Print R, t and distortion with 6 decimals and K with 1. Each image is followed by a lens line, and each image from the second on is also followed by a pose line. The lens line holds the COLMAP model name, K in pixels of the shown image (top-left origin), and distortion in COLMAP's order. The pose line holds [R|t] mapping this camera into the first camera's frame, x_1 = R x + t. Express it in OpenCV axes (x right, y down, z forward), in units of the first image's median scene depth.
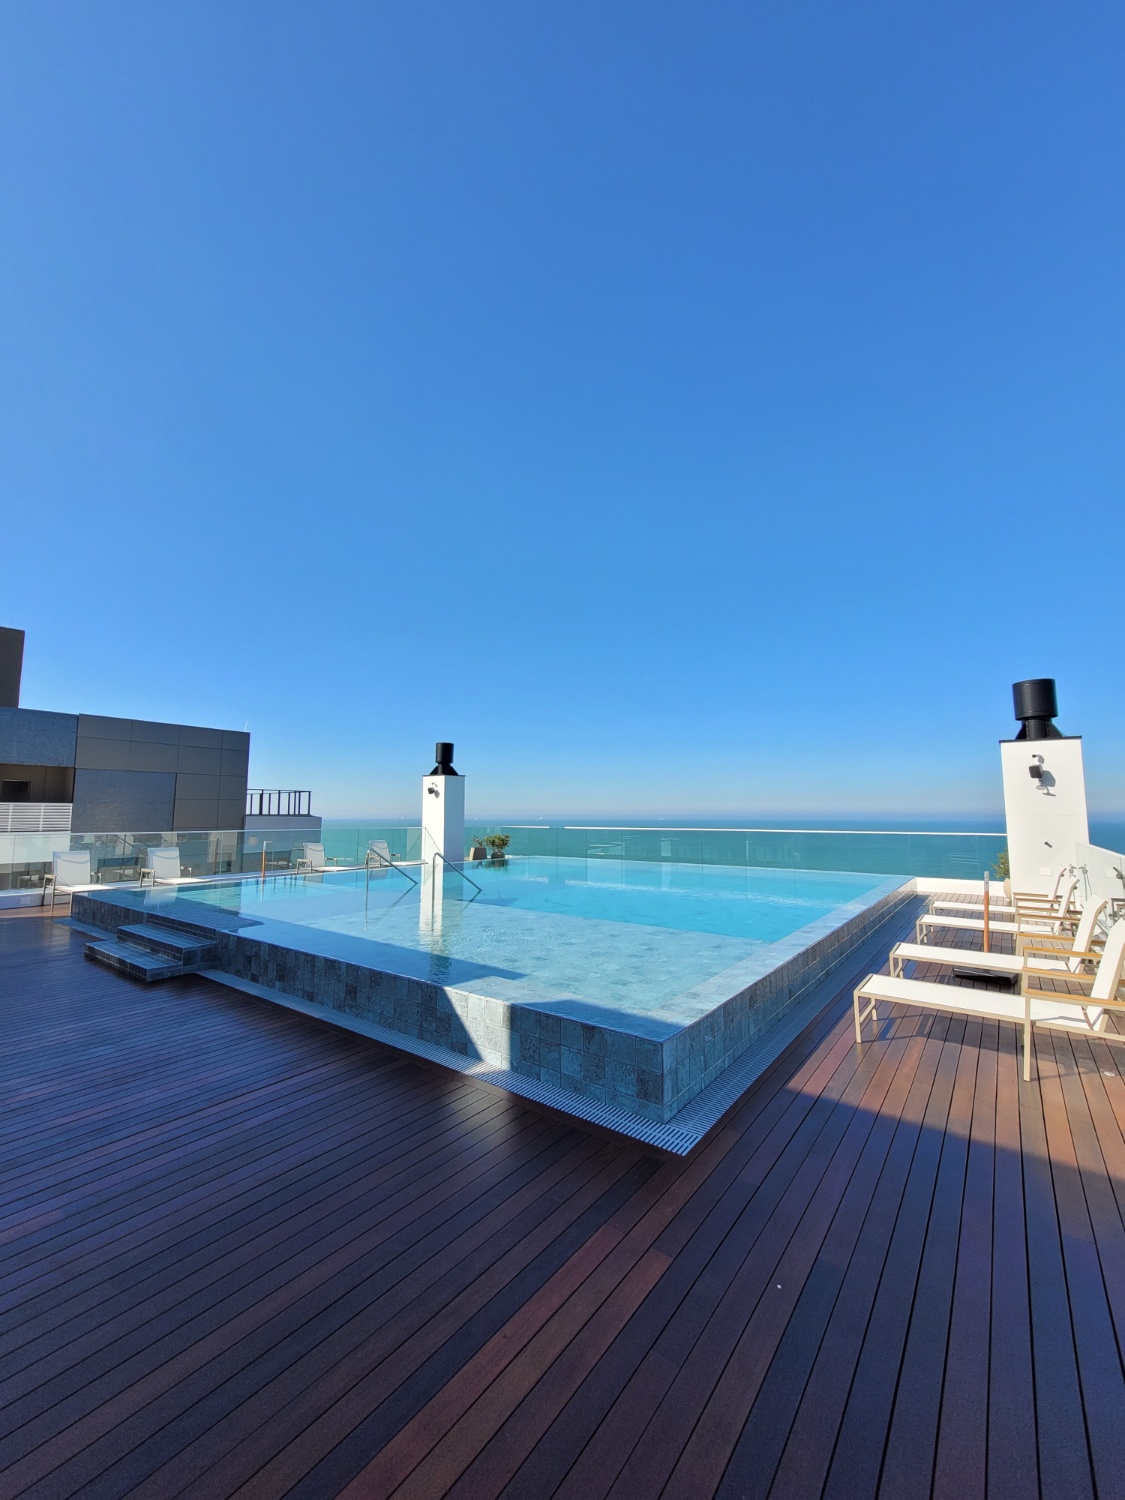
lens RADIAL K [[591.1, 0, 569.7], [0, 591.1, 751.6], [0, 0, 1]] dist [0.002989, -0.000299]
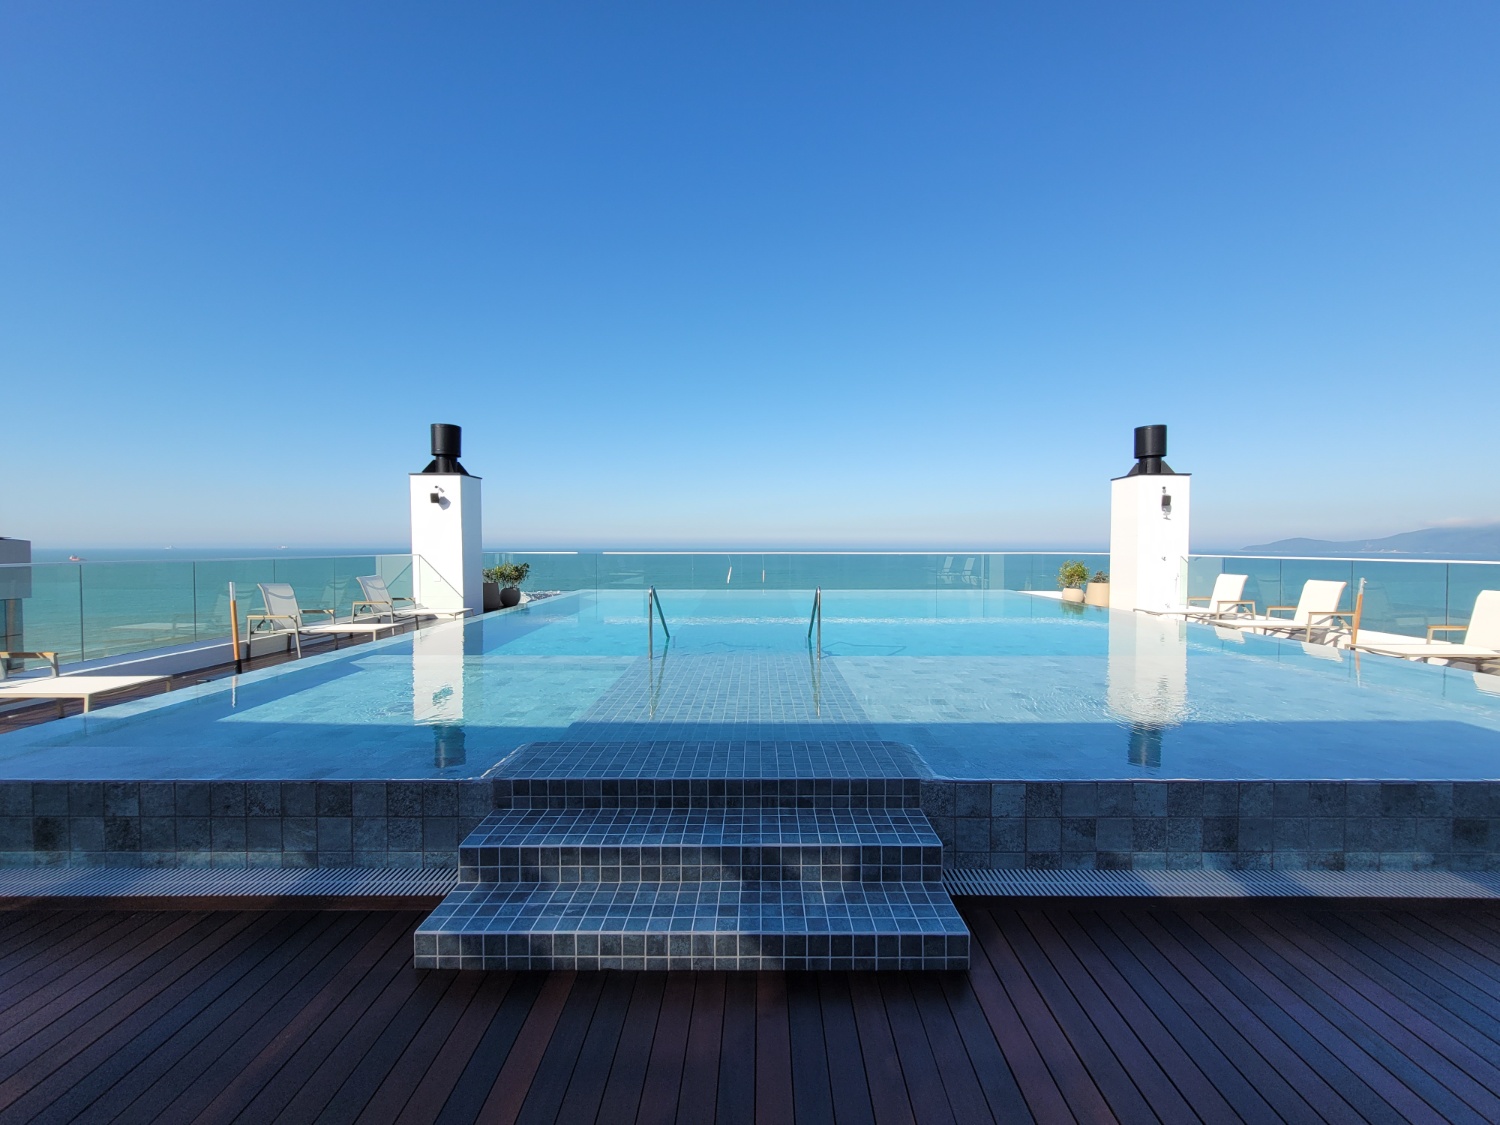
lens RADIAL K [[591.1, 0, 747.9], [0, 591.1, 559.2], [0, 0, 1]] dist [0.002989, -0.000299]
pose [[0.804575, -0.016136, 0.593632, -0.587658], [-0.063740, 0.991509, 0.113341, 0.064987], [-0.590421, -0.129030, 0.796715, 0.472413]]
